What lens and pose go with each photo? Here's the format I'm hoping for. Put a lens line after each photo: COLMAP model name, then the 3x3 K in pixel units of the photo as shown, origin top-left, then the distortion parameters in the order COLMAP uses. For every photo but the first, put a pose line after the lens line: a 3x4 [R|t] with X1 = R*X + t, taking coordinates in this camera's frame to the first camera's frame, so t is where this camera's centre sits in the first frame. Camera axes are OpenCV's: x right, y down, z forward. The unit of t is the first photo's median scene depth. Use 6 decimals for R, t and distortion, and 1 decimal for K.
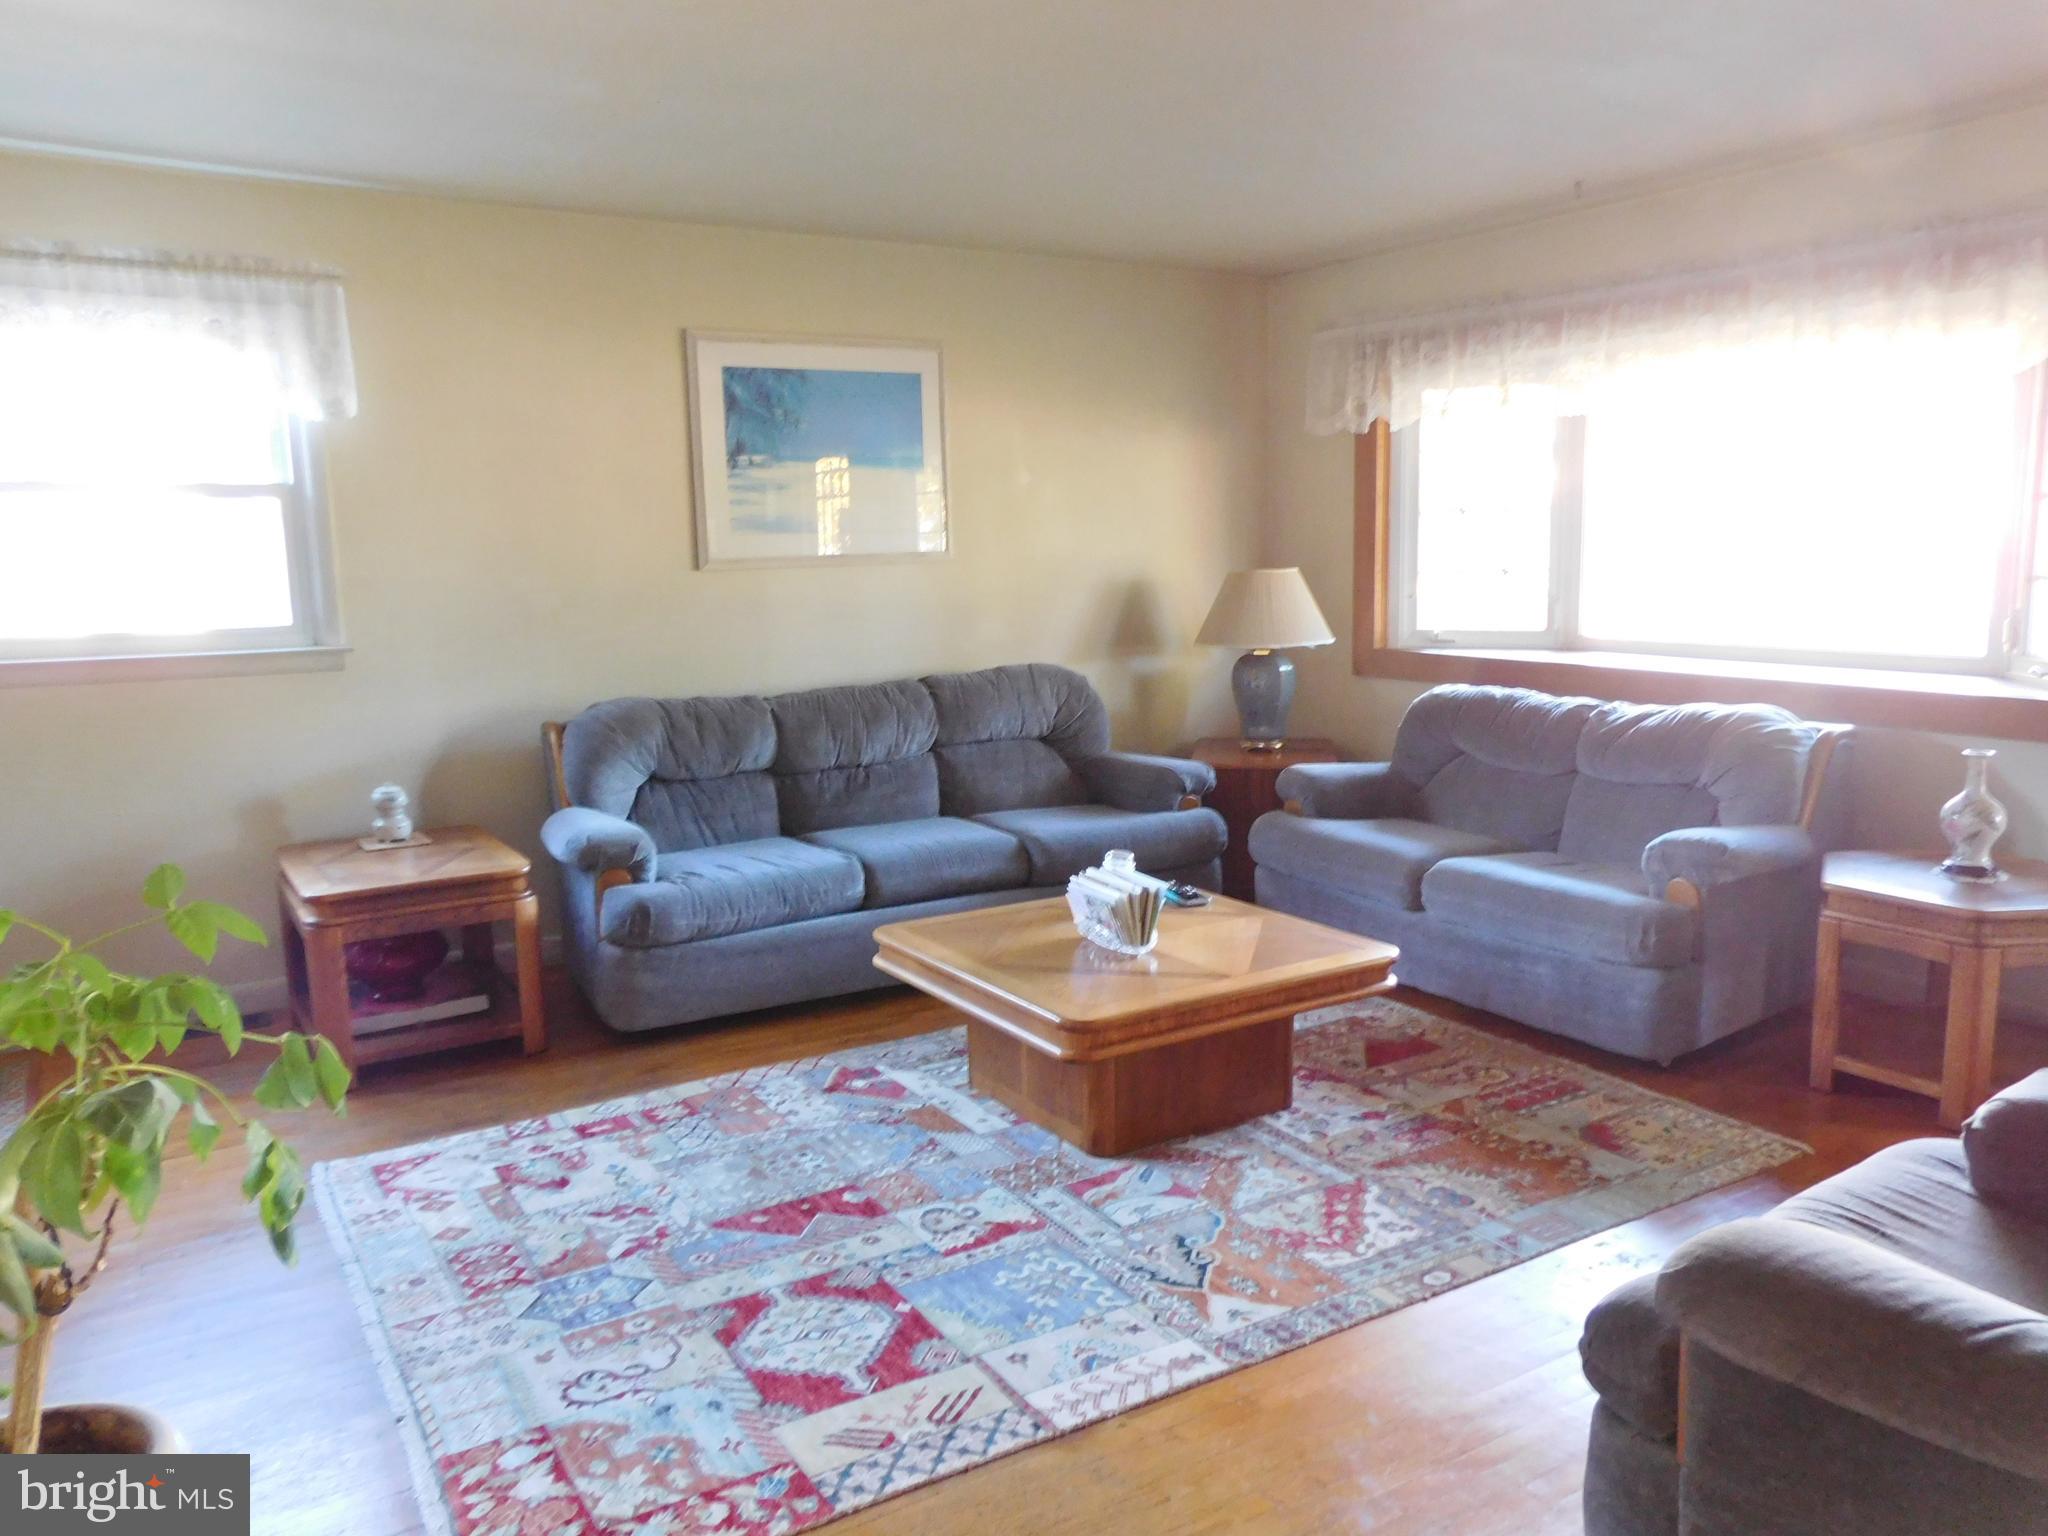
lens RADIAL K [[1531.4, 0, 1024.9], [0, 1531.4, 799.1], [0, 0, 1]] dist [0.000868, 0.001167]
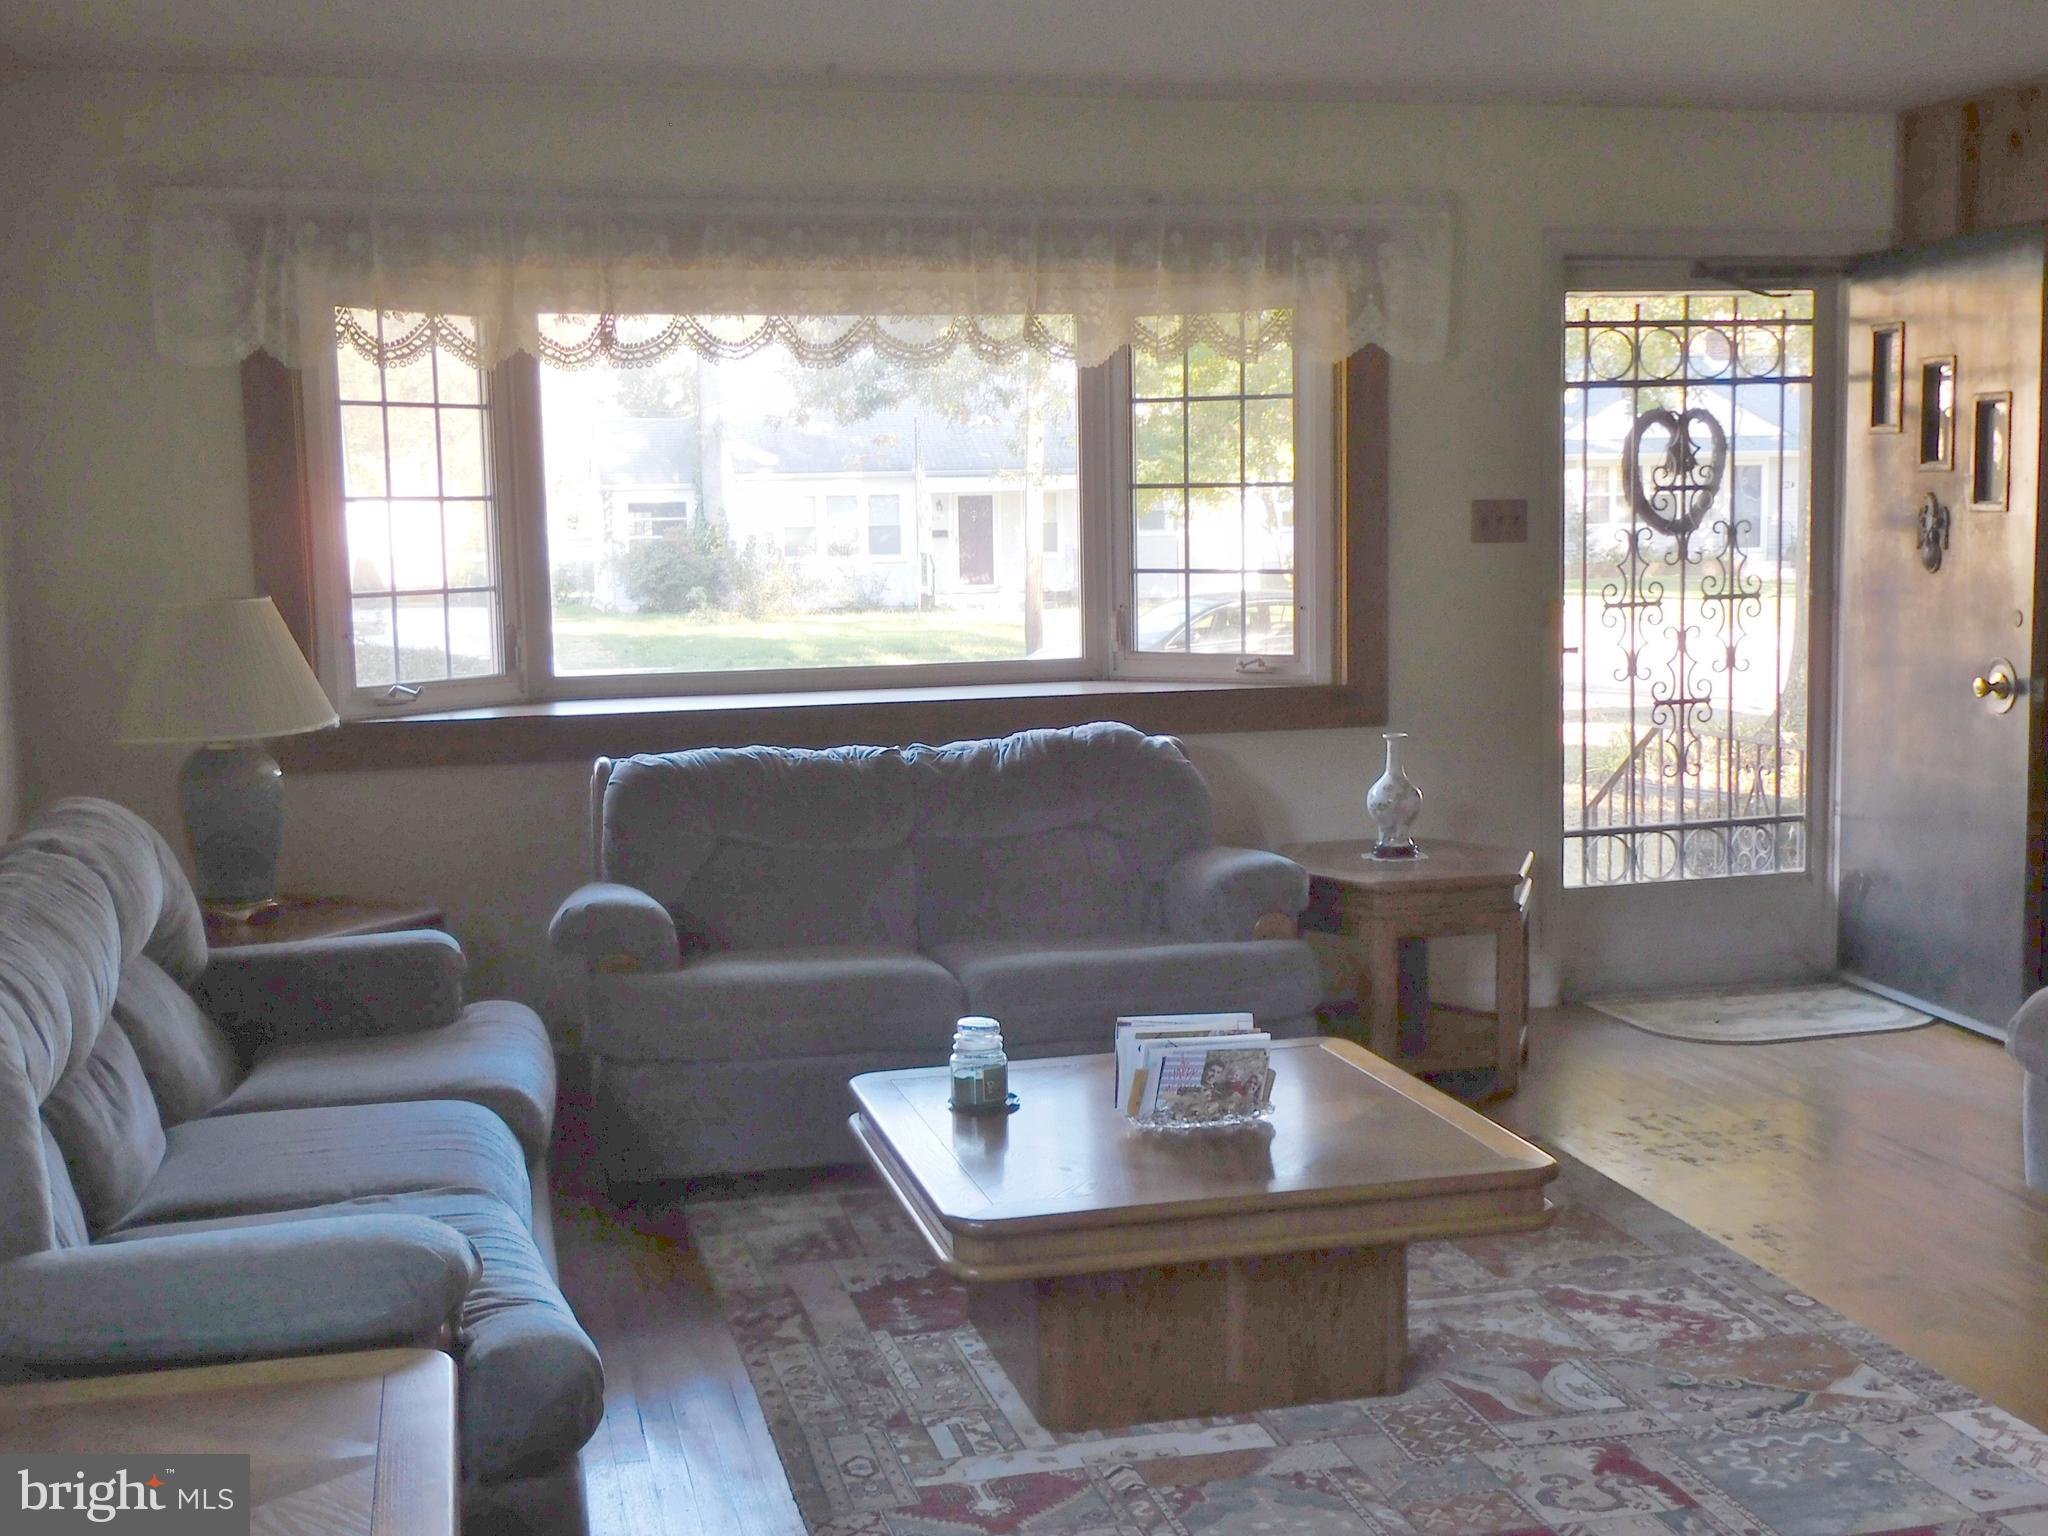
lens RADIAL K [[2438.3, 0, 1024.0], [0, 2438.3, 768.0], [0, 0, 1]] dist [0.005145, -0.023012]
pose [[0.303319, -0.089436, 0.948683, -1.094408], [0.175863, 0.983737, 0.036513, -0.122927], [-0.936520, 0.155763, 0.314114, 0.816658]]
